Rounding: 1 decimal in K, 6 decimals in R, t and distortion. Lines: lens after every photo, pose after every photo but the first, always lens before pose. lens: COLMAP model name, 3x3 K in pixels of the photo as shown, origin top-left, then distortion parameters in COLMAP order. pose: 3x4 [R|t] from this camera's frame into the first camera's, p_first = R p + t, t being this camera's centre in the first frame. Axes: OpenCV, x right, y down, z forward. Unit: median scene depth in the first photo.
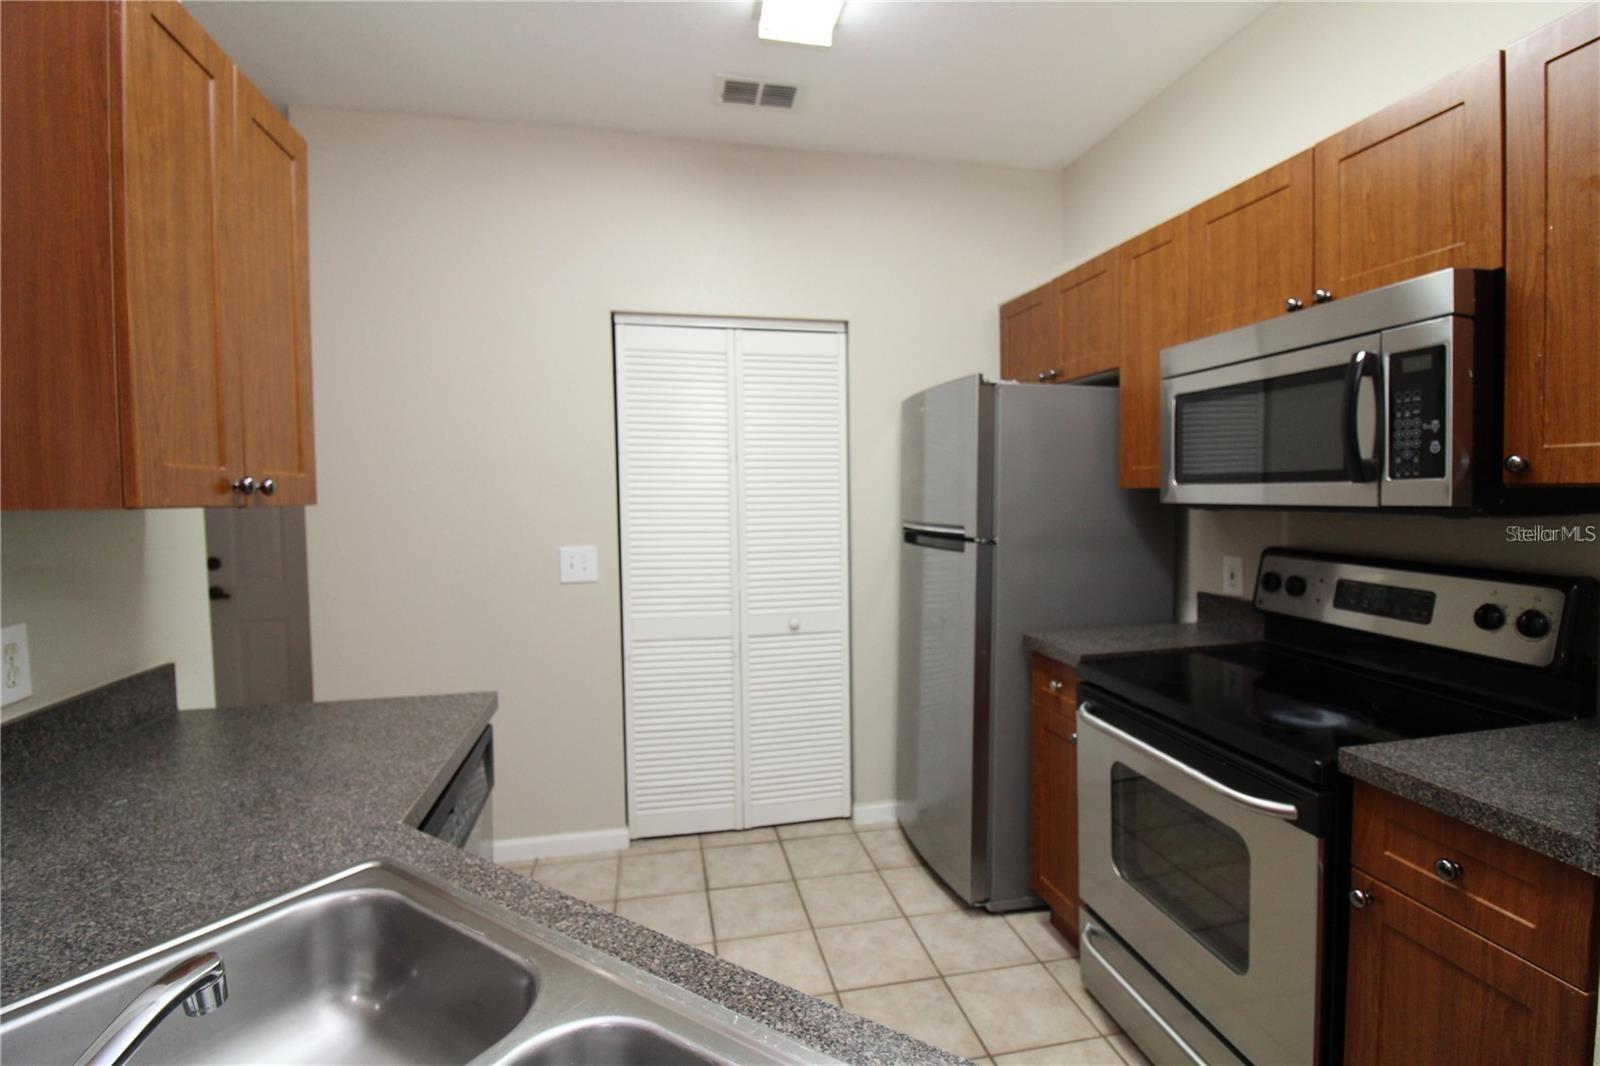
lens RADIAL K [[757.5, 0, 786.3], [0, 757.5, 531.6], [0, 0, 1]] dist [-0.004252, -0.011047]
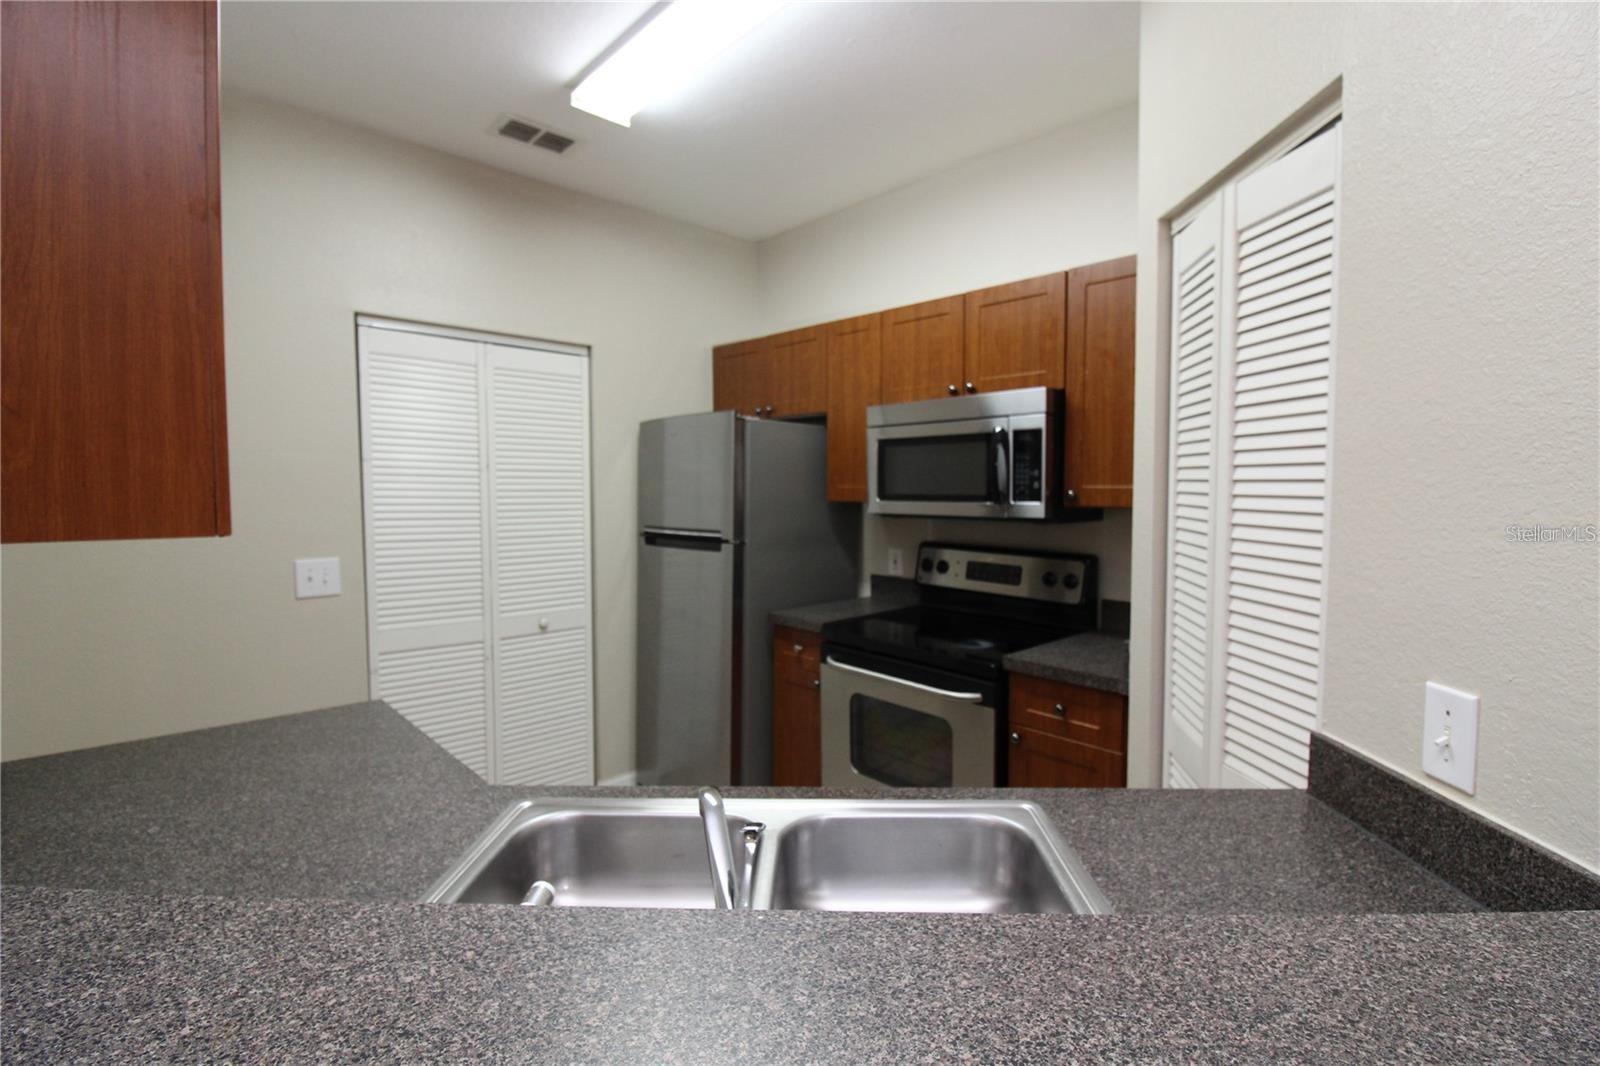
lens RADIAL K [[757.5, 0, 809.5], [0, 757.5, 535.3], [0, 0, 1]] dist [-0.004252, -0.011047]
pose [[0.848638, -0.020299, 0.528585, -0.333110], [0.016398, 0.999793, 0.012067, -0.013470], [-0.528721, -0.001573, 0.848794, -0.151577]]
